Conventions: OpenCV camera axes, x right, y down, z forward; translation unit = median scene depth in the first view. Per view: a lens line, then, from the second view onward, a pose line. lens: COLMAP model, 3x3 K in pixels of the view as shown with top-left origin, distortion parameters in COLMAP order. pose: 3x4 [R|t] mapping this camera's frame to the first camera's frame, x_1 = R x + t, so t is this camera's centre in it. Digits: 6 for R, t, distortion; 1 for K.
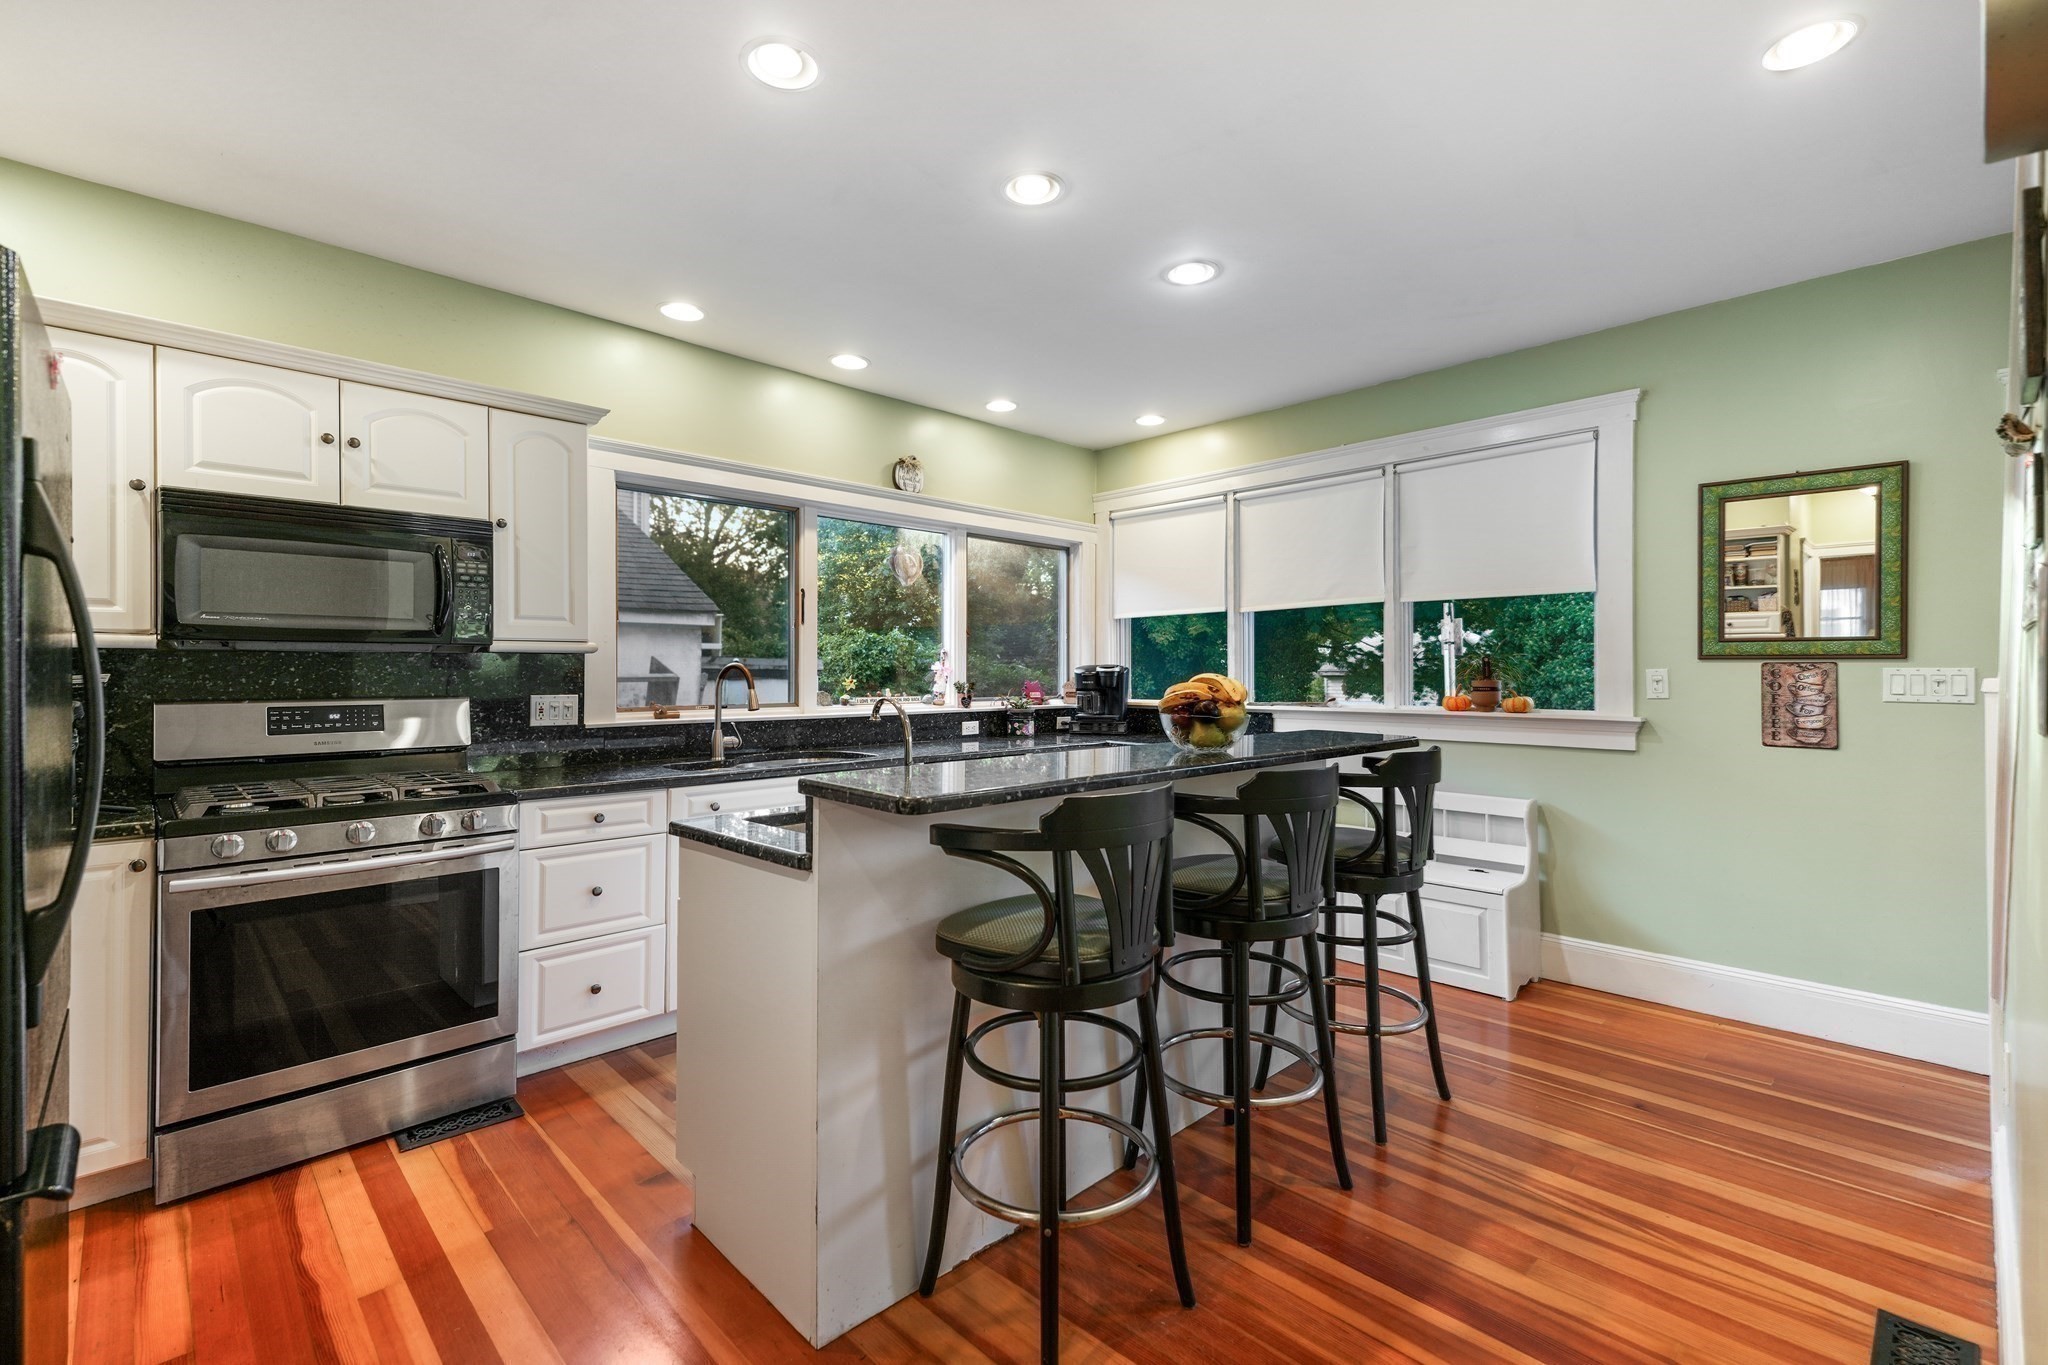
lens RADIAL K [[898.2, 0, 1028.2], [0, 898.2, 674.4], [0, 0, 1]] dist [0.002490, 0.000079]
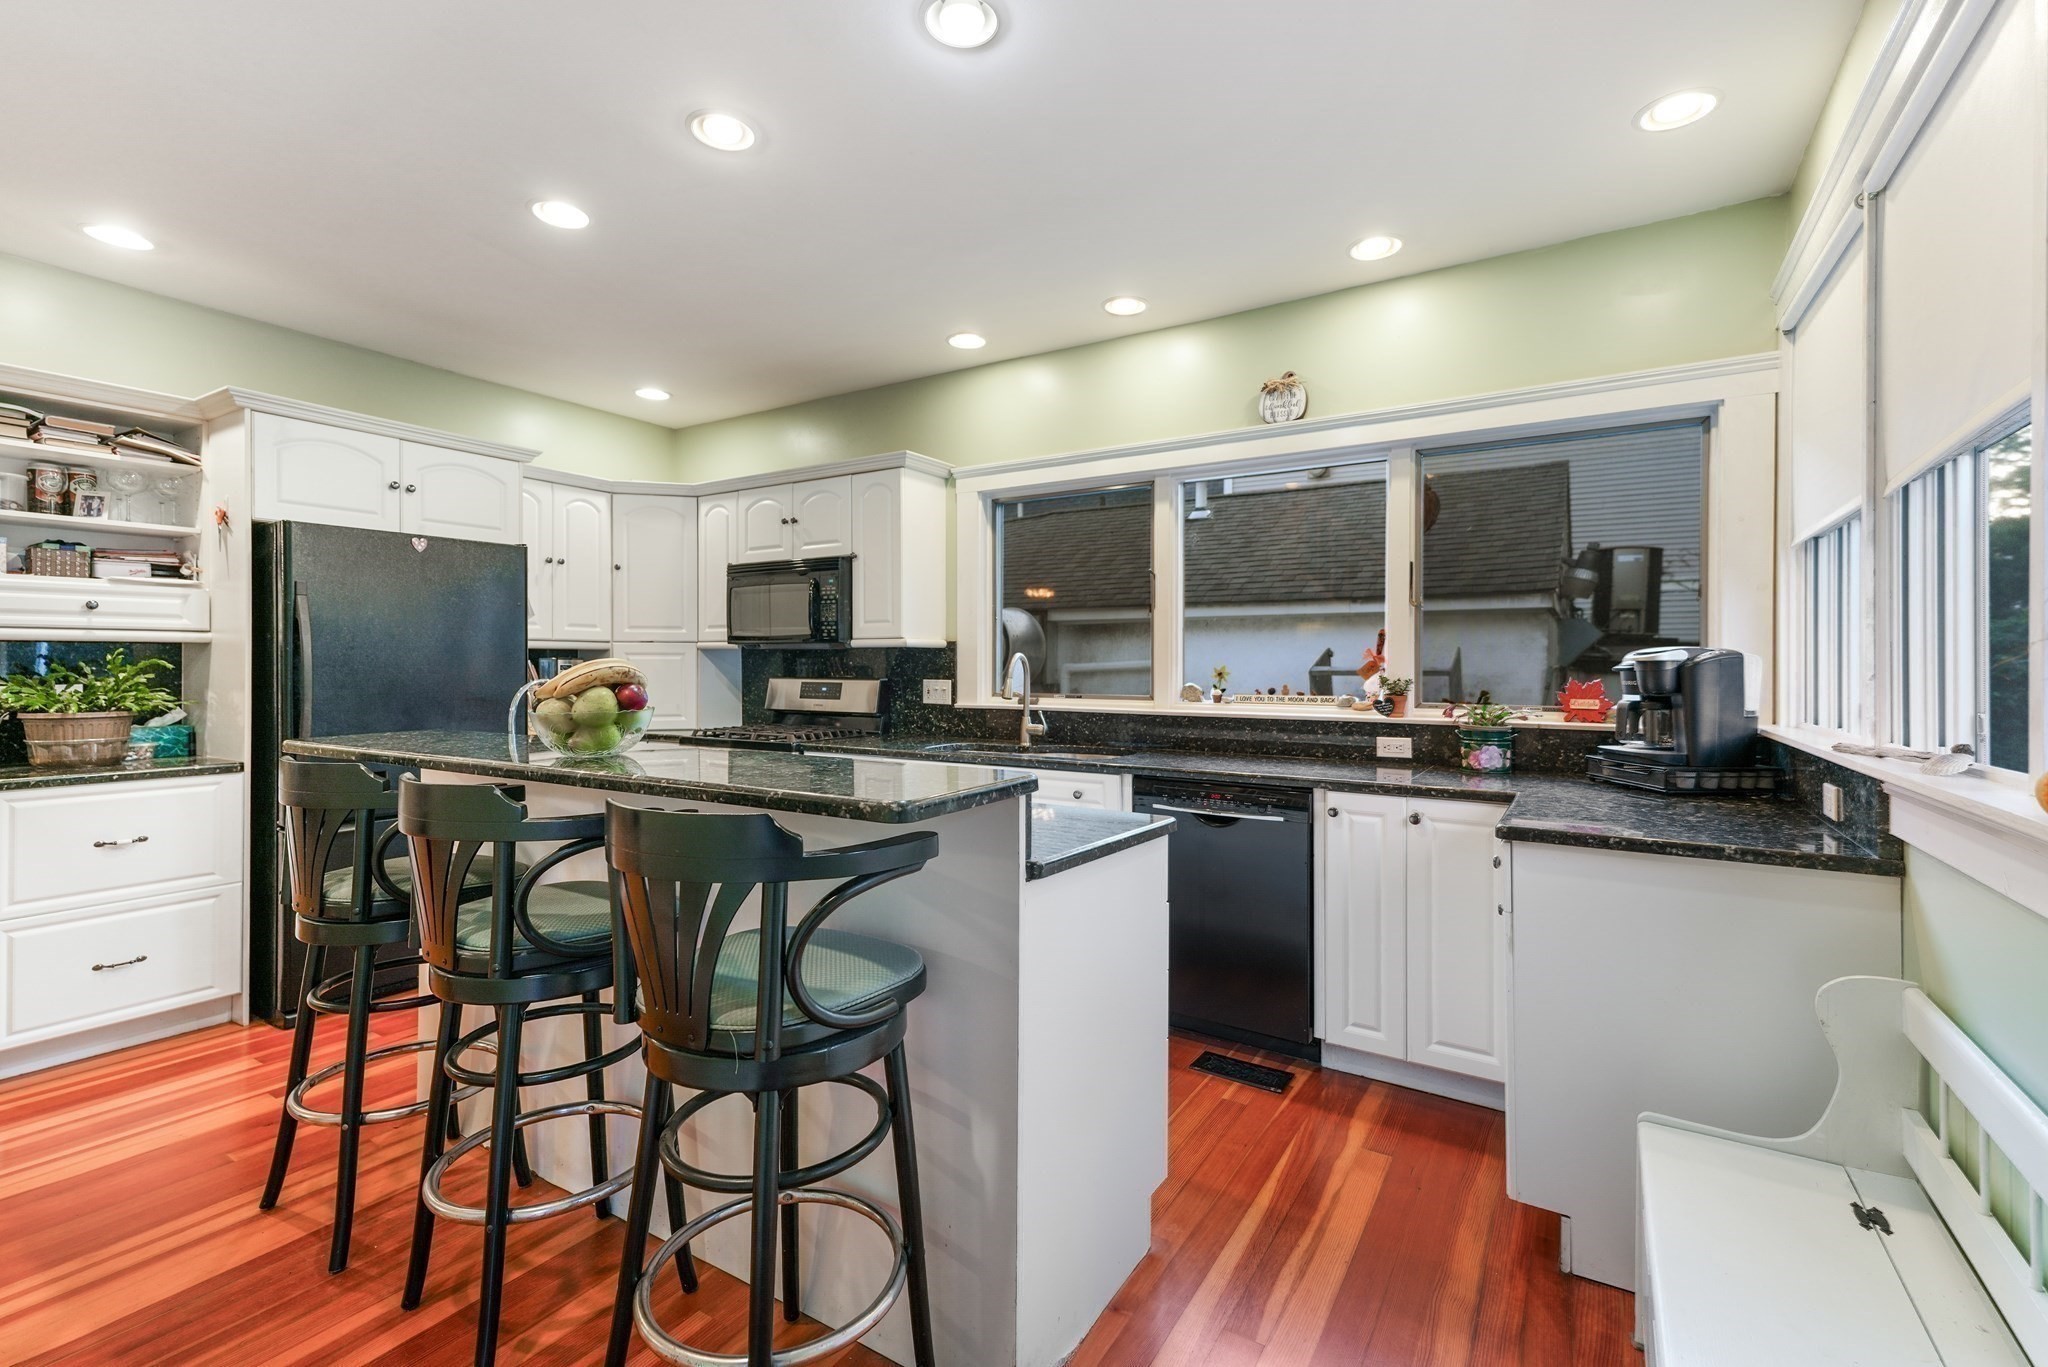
lens RADIAL K [[898.2, 0, 1020.0], [0, 898.2, 671.3], [0, 0, 1]] dist [0.002490, 0.000079]
pose [[0.215637, 0.006415, -0.976453, 0.676695], [-0.006919, 0.999963, 0.005042, 0.003097], [0.976449, 0.005668, 0.215673, 0.764289]]
